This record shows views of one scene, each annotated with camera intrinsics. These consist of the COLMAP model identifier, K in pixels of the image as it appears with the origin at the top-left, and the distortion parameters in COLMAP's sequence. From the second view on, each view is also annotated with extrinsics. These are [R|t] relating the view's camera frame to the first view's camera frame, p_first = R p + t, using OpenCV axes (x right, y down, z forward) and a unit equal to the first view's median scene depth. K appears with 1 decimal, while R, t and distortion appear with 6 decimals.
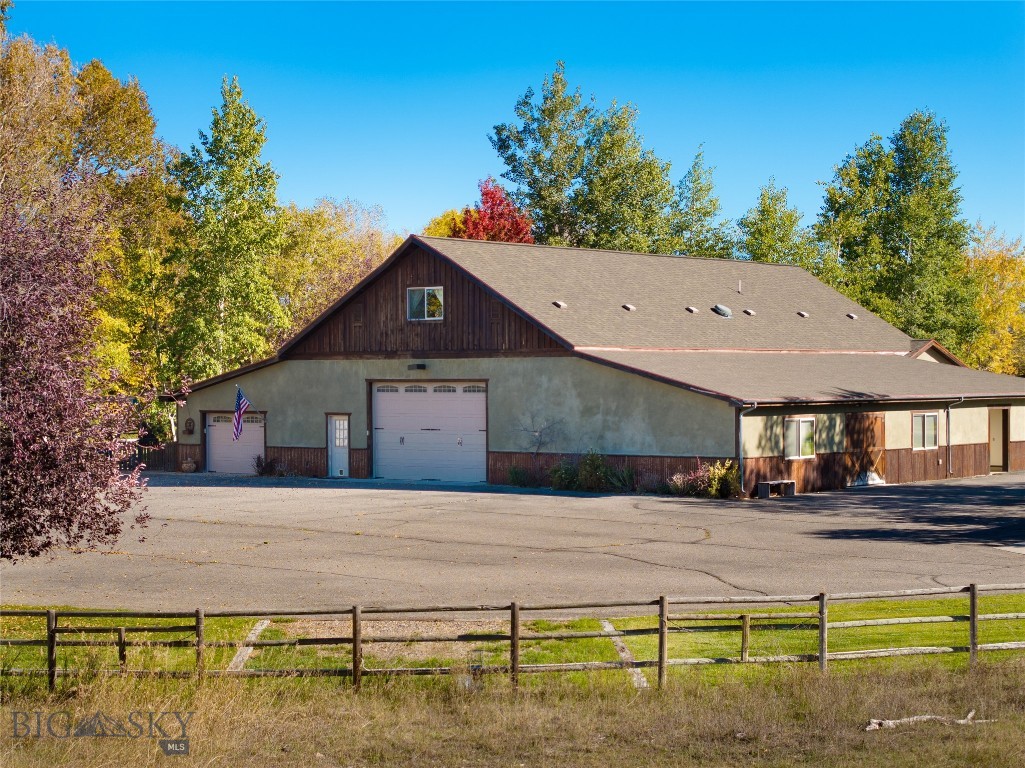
lens RADIAL K [[2082.7, 0, 504.4], [0, 2082.7, 383.9], [0, 0, 1]] dist [-0.180095, 1.348950]
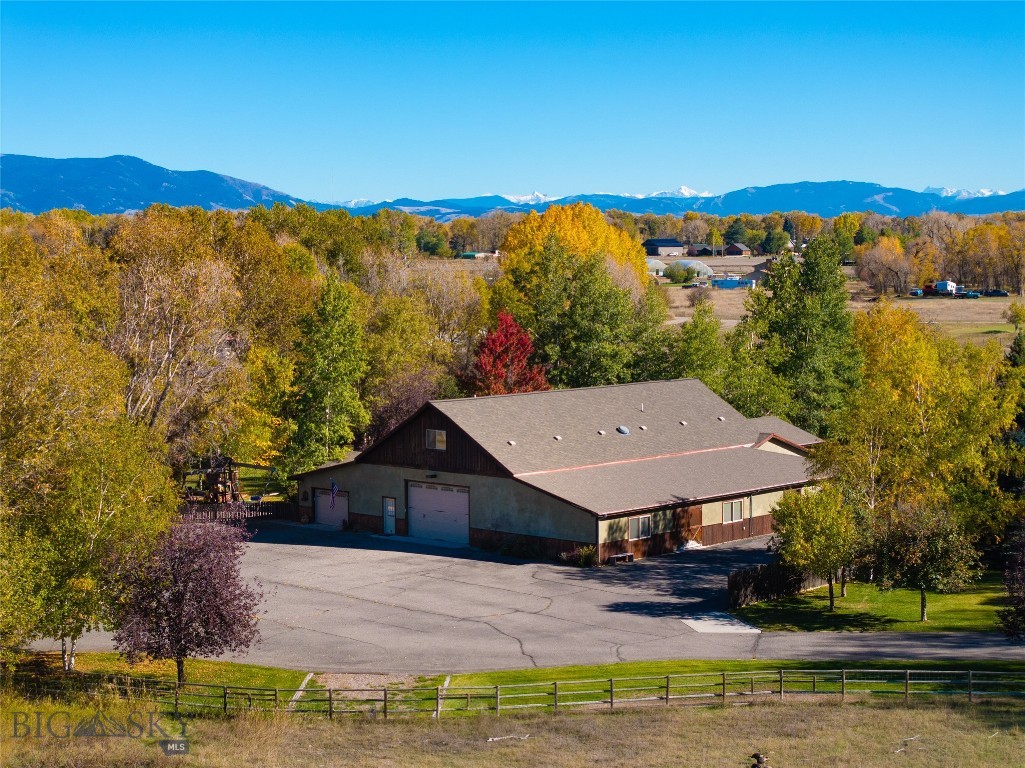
lens RADIAL K [[2082.7, 0, 504.4], [0, 2082.7, 383.9], [0, 0, 1]] dist [-0.180095, 1.348950]
pose [[0.996739, 0.004675, -0.080560, 0.158518], [0.000751, 0.997740, 0.067193, -0.201831], [0.080692, -0.067034, 0.994482, -0.718031]]
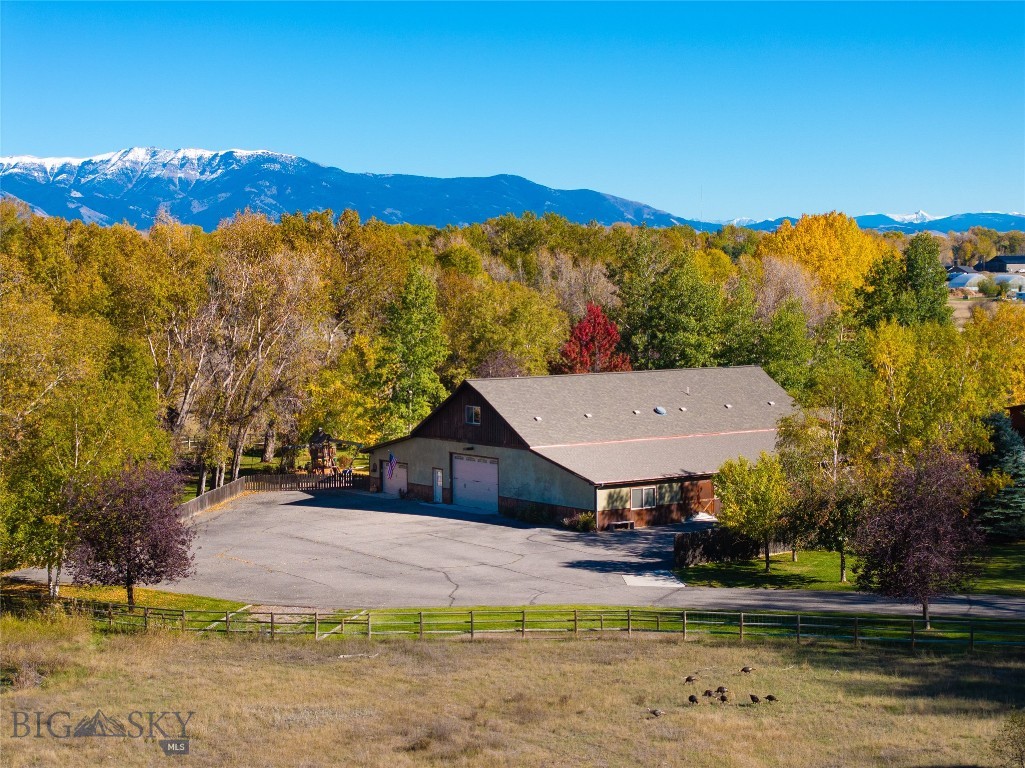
lens RADIAL K [[2082.7, 0, 504.4], [0, 2082.7, 383.9], [0, 0, 1]] dist [-0.180095, 1.348950]
pose [[0.965403, 0.015891, -0.260278, 0.480305], [-0.000741, 0.998304, 0.058203, -0.176808], [0.260761, -0.055997, 0.963778, -0.808186]]
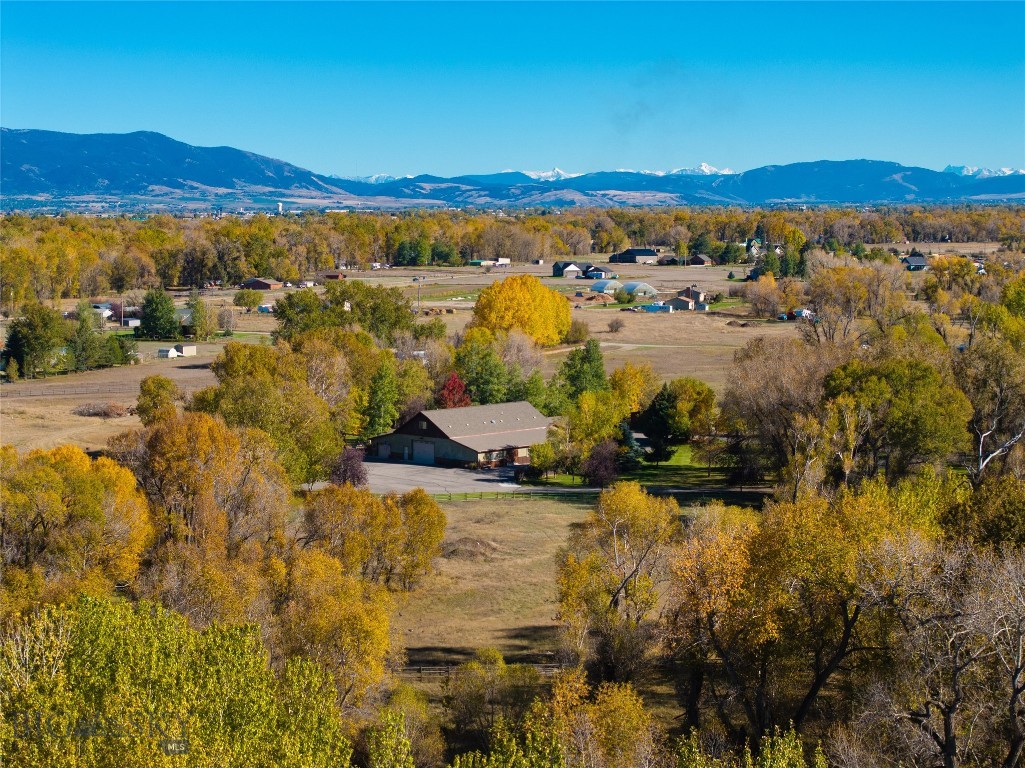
lens RADIAL K [[2082.7, 0, 504.4], [0, 2082.7, 383.9], [0, 0, 1]] dist [-0.180095, 1.348950]
pose [[0.995881, 0.011902, -0.089881, 0.580543], [-0.004792, 0.996870, 0.078909, -0.514077], [0.090539, -0.078153, 0.992822, -3.748734]]
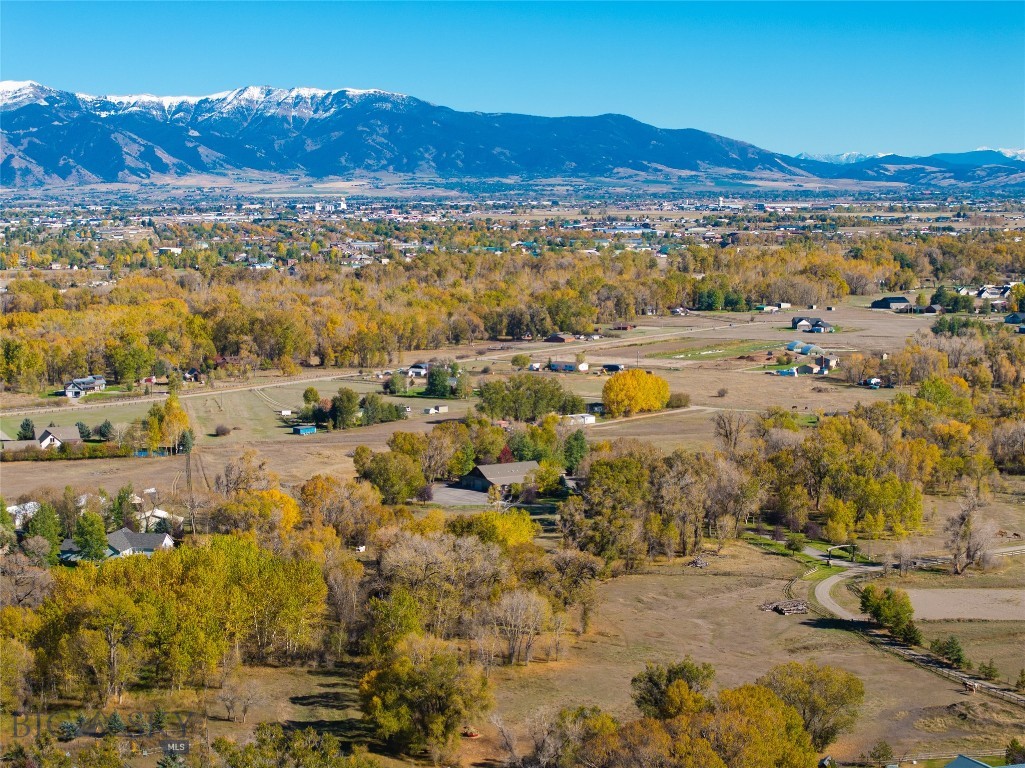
lens RADIAL K [[2082.7, 0, 504.4], [0, 2082.7, 383.9], [0, 0, 1]] dist [-0.180095, 1.348950]
pose [[0.950387, 0.032534, -0.309365, 3.328703], [-0.004420, 0.995828, 0.091148, -1.441971], [0.311040, -0.085258, 0.946565, -8.871320]]
